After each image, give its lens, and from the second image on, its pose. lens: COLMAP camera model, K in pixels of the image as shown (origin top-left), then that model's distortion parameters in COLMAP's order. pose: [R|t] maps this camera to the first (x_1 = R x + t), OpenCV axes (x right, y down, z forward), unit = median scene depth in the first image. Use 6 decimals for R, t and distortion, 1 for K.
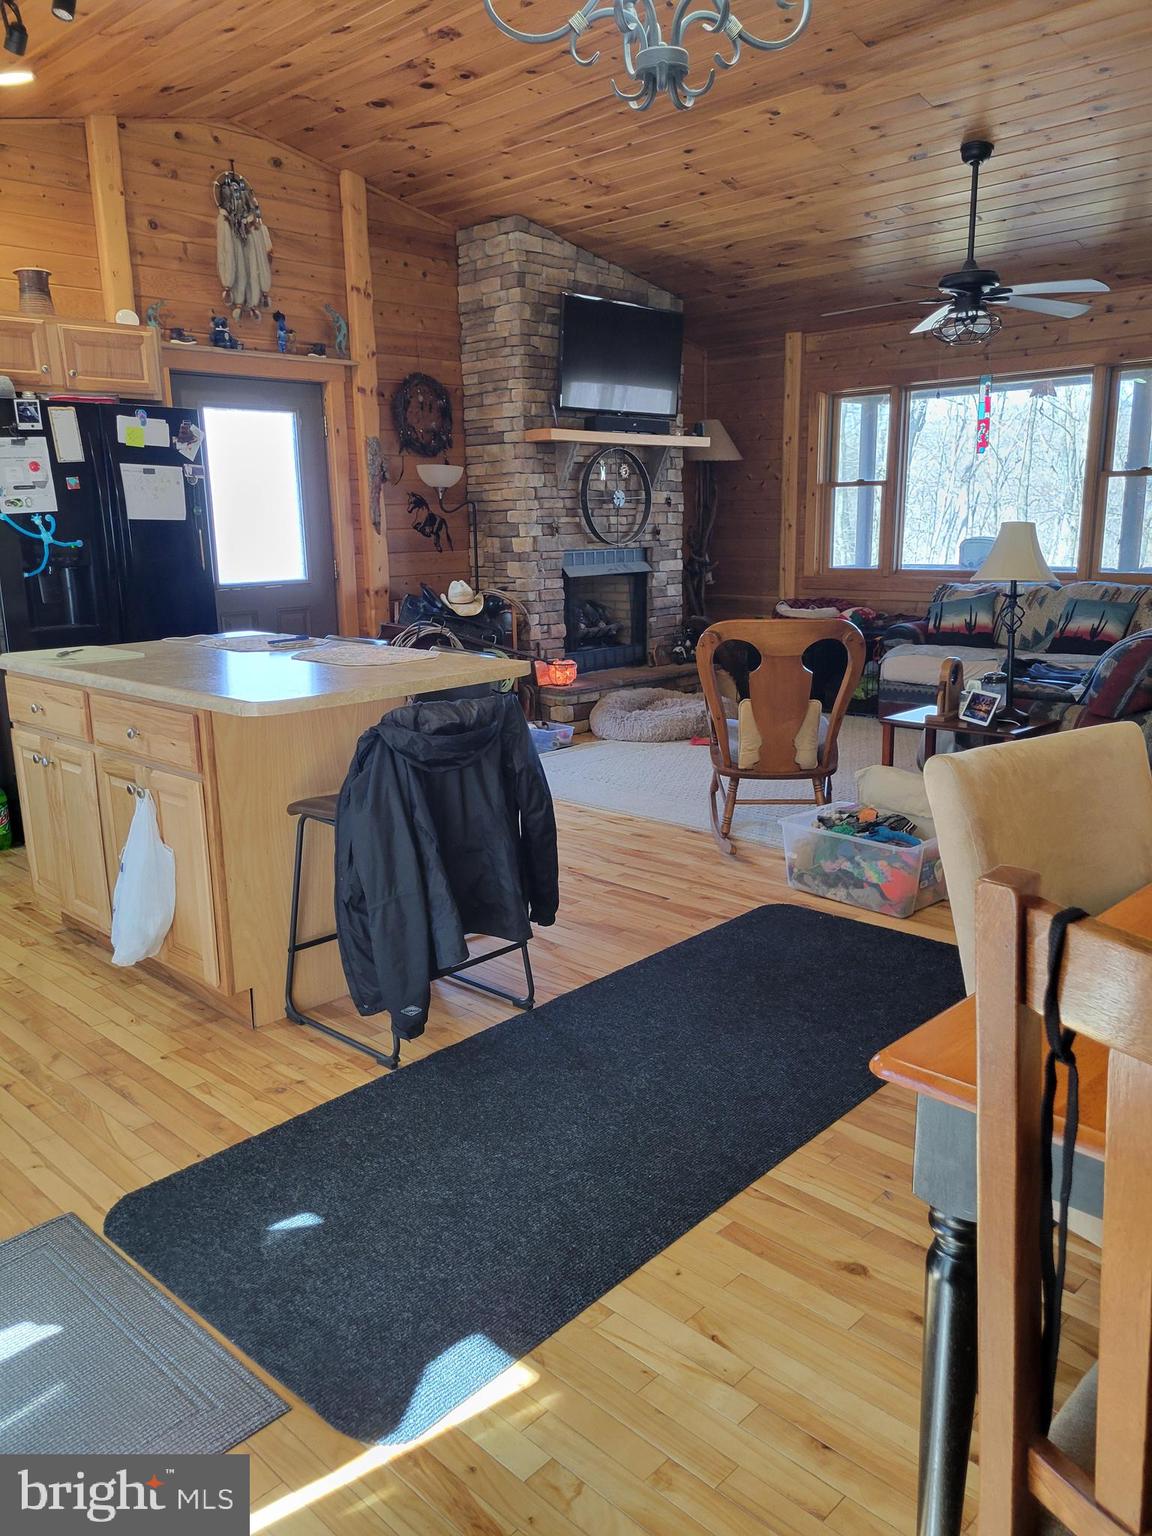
lens RADIAL K [[1164.9, 0, 571.4], [0, 1164.9, 776.7], [0, 0, 1]] dist [0.050794, -0.044646]
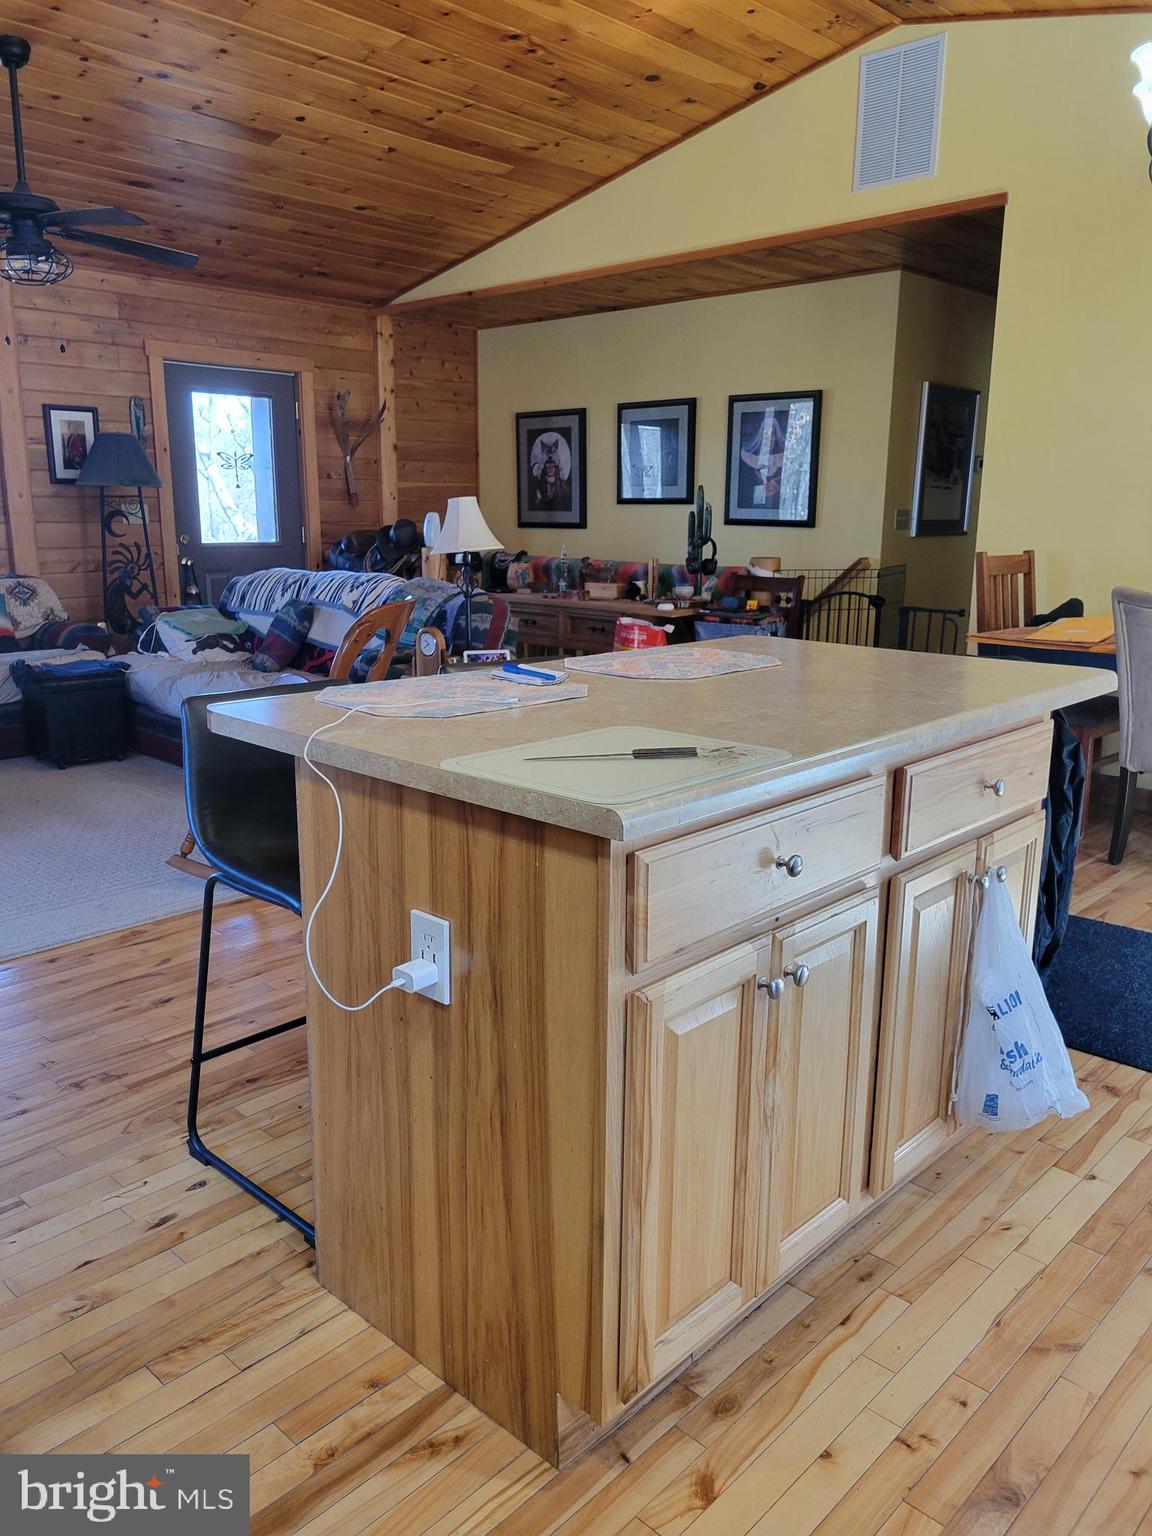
lens RADIAL K [[1164.9, 0, 563.9], [0, 1164.9, 773.8], [0, 0, 1]] dist [0.050794, -0.044646]
pose [[-0.015487, -0.206787, 0.978263, -0.453531], [0.215721, 0.954648, 0.205210, -0.103835], [-0.976332, 0.214210, 0.029824, 0.553502]]
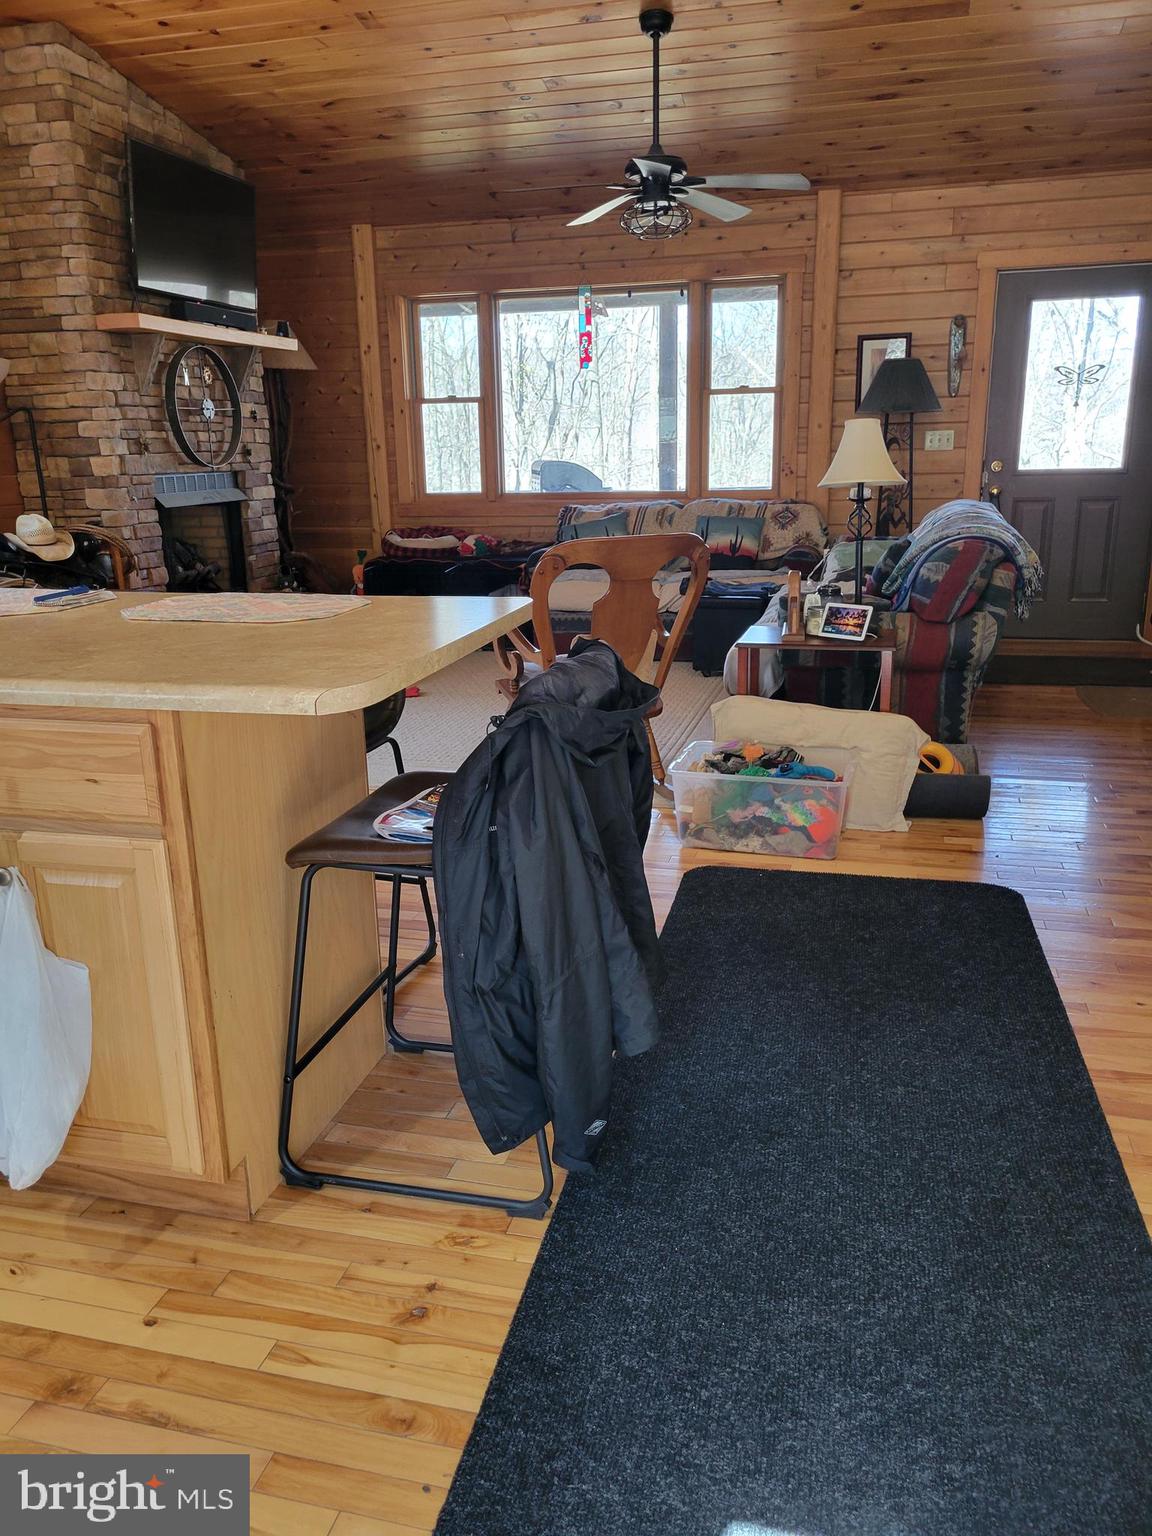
lens RADIAL K [[1164.9, 0, 576.3], [0, 1164.9, 767.0], [0, 0, 1]] dist [0.050794, -0.044646]
pose [[0.868173, -0.134191, 0.477774, -0.178995], [0.114747, 0.990939, 0.069812, -0.020600], [-0.482813, -0.005786, 0.875704, 0.174232]]
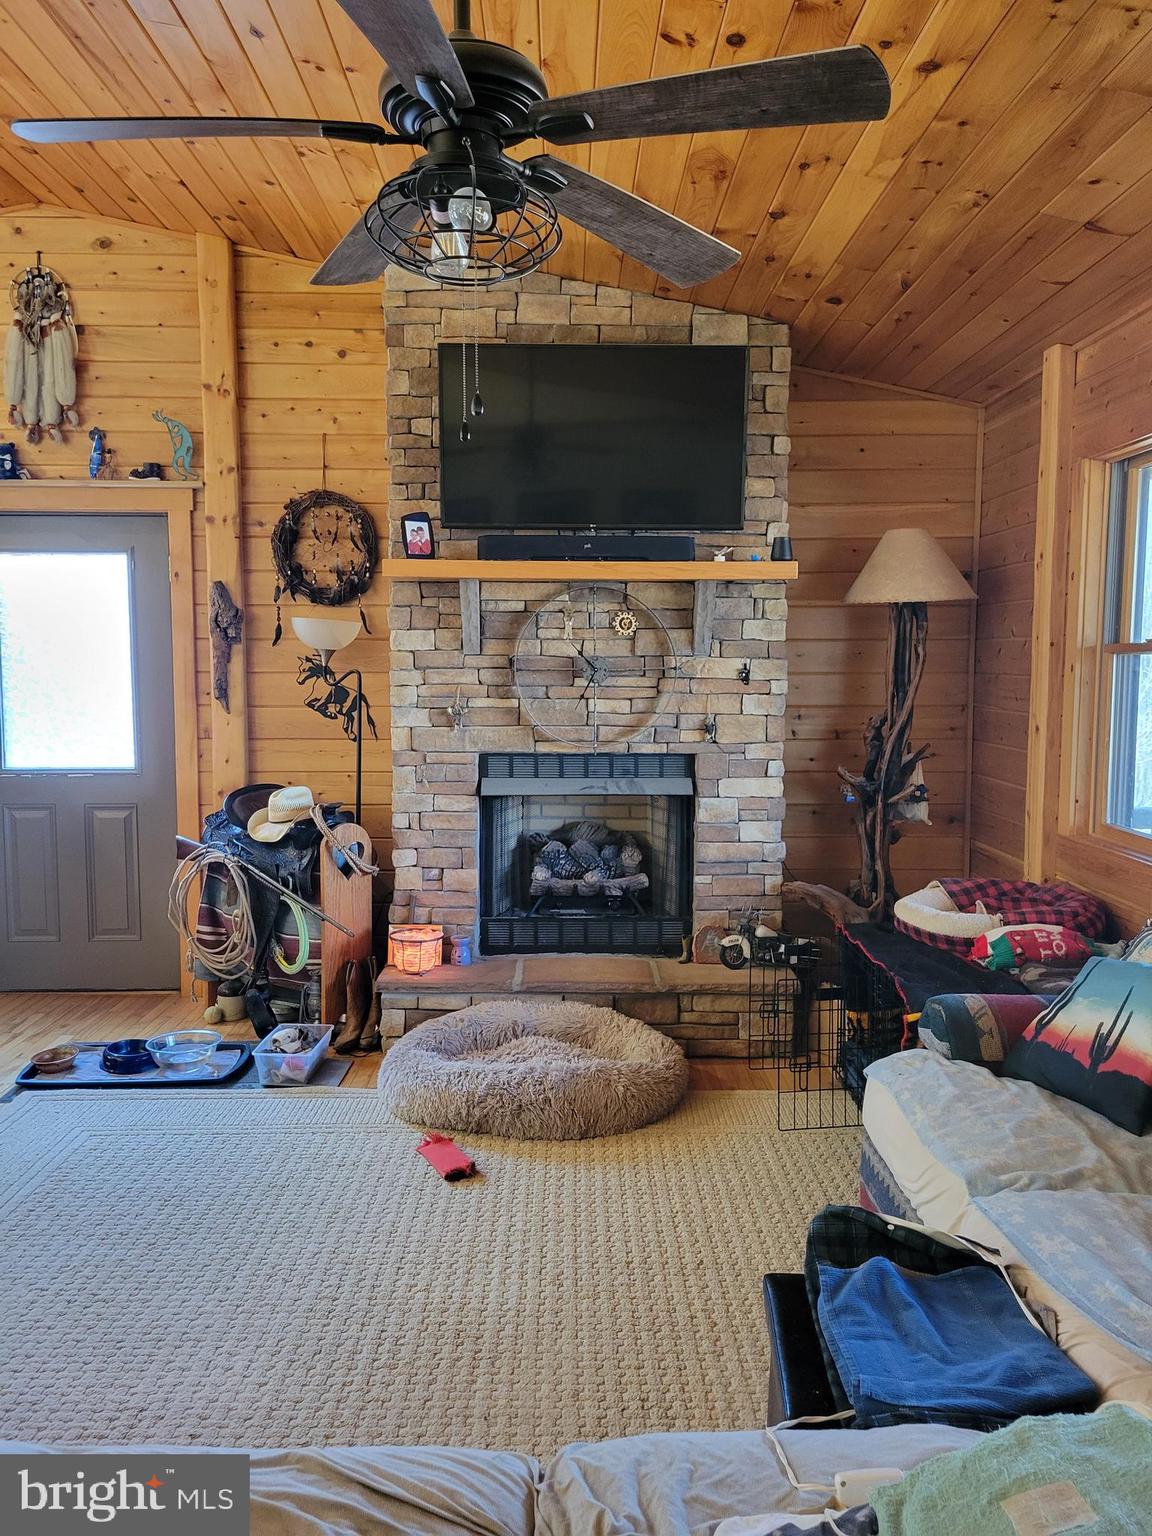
lens RADIAL K [[1164.9, 0, 570.6], [0, 1164.9, 764.9], [0, 0, 1]] dist [0.050794, -0.044646]
pose [[0.707747, 0.081041, -0.701802, 0.492733], [-0.169752, 0.983803, -0.057584, -0.172783], [0.685768, 0.159887, 0.710041, 0.649292]]
